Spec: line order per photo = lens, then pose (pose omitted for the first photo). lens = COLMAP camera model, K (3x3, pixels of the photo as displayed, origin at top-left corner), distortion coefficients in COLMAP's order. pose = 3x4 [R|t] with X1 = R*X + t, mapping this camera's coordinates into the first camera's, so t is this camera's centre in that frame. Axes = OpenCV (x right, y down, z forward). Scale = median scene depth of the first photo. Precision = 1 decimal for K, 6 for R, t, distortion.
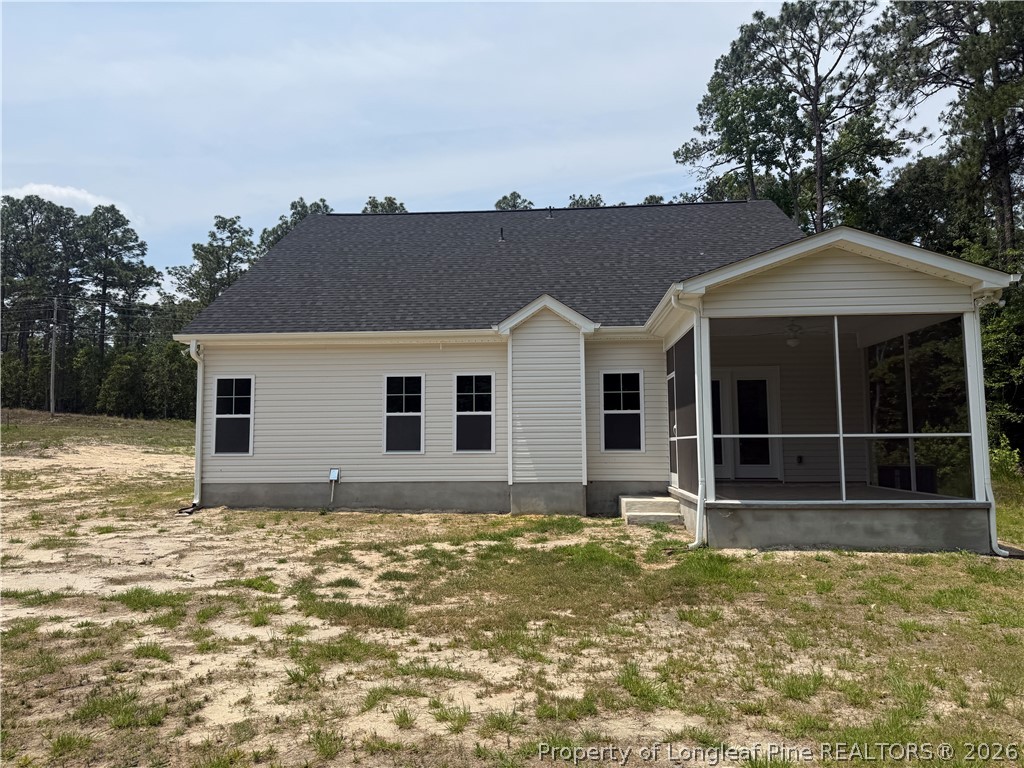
lens RADIAL K [[723.3, 0, 506.1], [0, 723.3, 387.1], [0, 0, 1]] dist [0.096501, -0.158762]
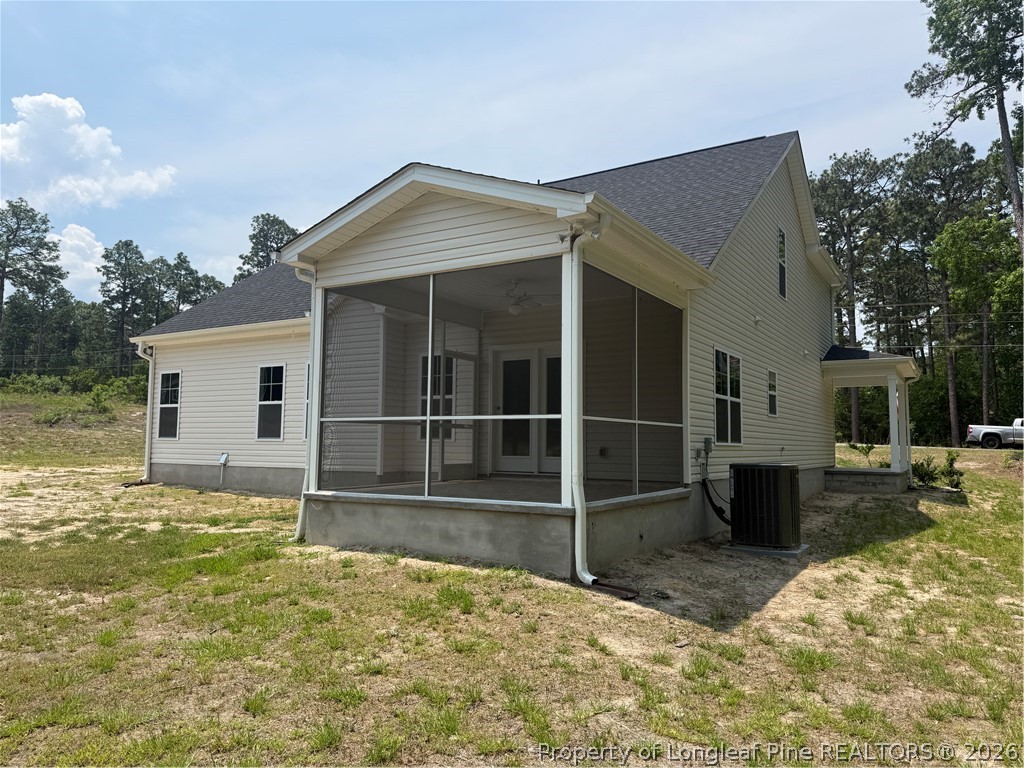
lens RADIAL K [[723.3, 0, 506.1], [0, 723.3, 387.1], [0, 0, 1]] dist [0.096501, -0.158762]
pose [[0.886313, -0.020038, -0.462652, 0.655045], [0.021300, 0.999770, -0.002495, 0.025051], [0.462596, -0.007643, 0.886536, 0.224778]]
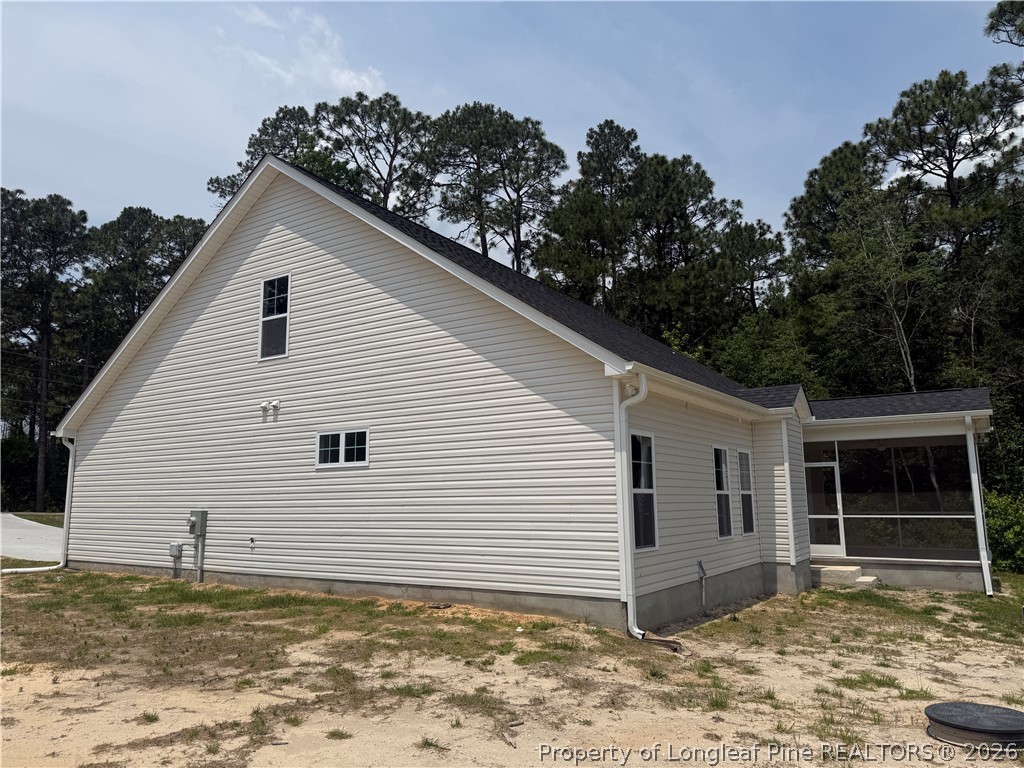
lens RADIAL K [[731.8, 0, 512.0], [0, 731.8, 384.0], [0, 0, 1]] dist [-0.004838, -0.002502]
pose [[0.478766, 0.137913, 0.867043, -1.054186], [-0.065697, 0.990444, -0.121265, 0.031430], [-0.875481, 0.001096, 0.483252, 0.803689]]
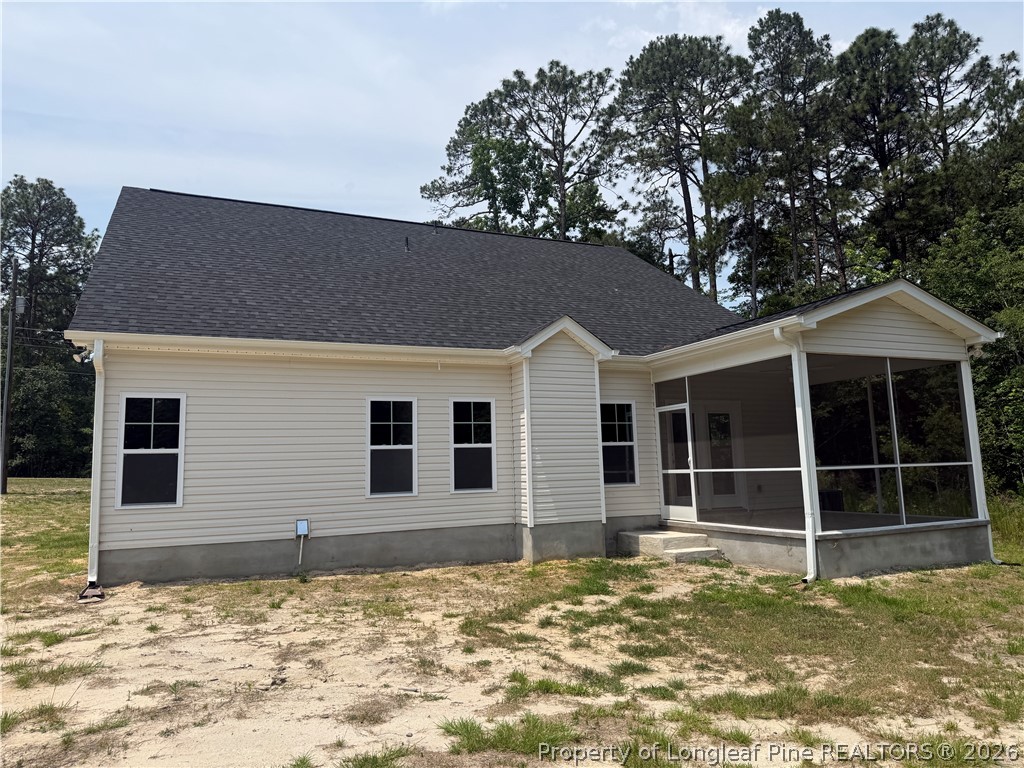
lens RADIAL K [[723.4, 0, 512.0], [0, 723.4, 384.0], [0, 0, 1]] dist [0.062292, -0.081674]
pose [[0.876840, 0.038444, 0.479243, -0.419826], [-0.015002, 0.998500, -0.052650, 0.007290], [-0.480548, 0.038976, 0.876102, 0.221759]]
